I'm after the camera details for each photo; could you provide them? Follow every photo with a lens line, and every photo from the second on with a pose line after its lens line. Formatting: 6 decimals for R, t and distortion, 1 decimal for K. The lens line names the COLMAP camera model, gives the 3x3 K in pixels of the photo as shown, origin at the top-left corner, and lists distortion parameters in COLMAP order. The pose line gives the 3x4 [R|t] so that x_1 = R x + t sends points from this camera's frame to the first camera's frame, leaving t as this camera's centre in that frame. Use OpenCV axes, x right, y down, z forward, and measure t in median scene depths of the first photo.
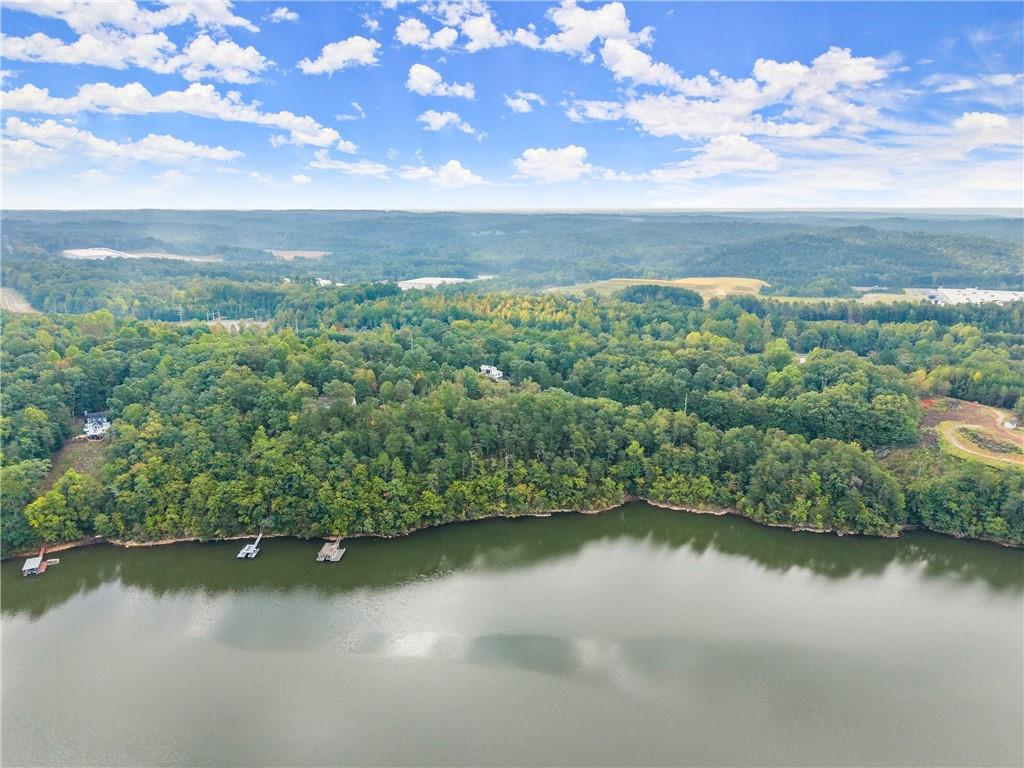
lens RADIAL K [[699.4, 0, 476.8], [0, 699.4, 382.3], [0, 0, 1]] dist [0.000652, -0.001250]
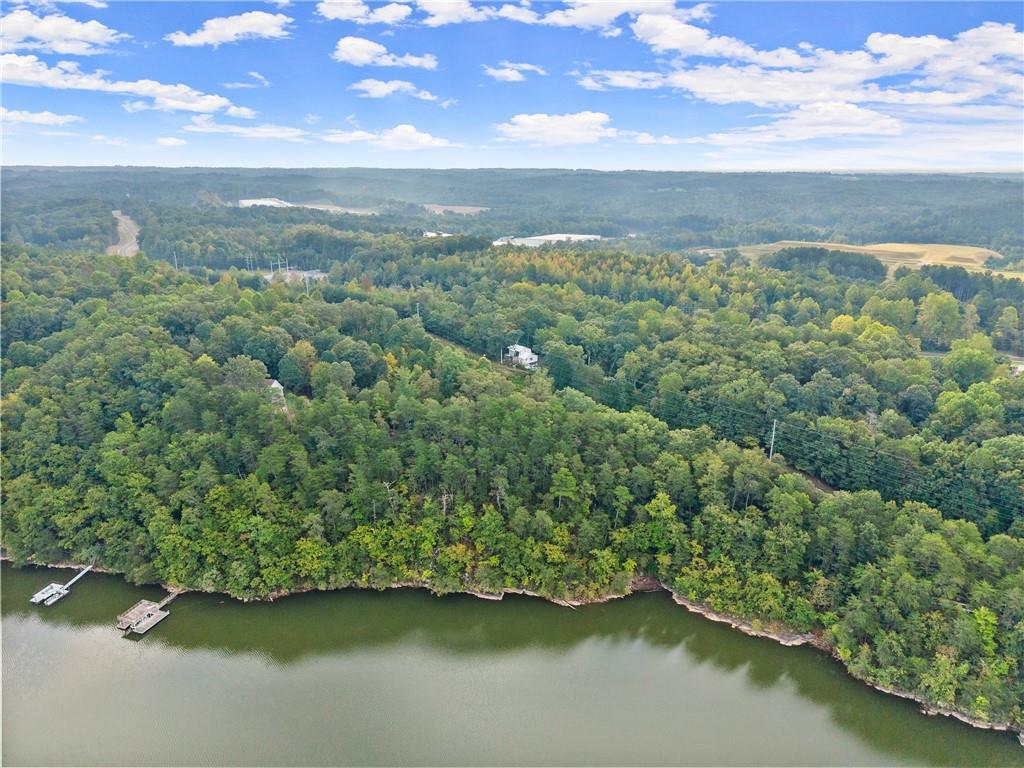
lens RADIAL K [[667.8, 0, 512.0], [0, 667.8, 384.0], [0, 0, 1]] dist [-0.005793, 0.001674]
pose [[0.966116, 0.082846, -0.244450, 0.080799], [-0.067652, 0.995256, 0.069925, -0.014206], [0.249083, -0.051018, 0.967137, 0.143316]]
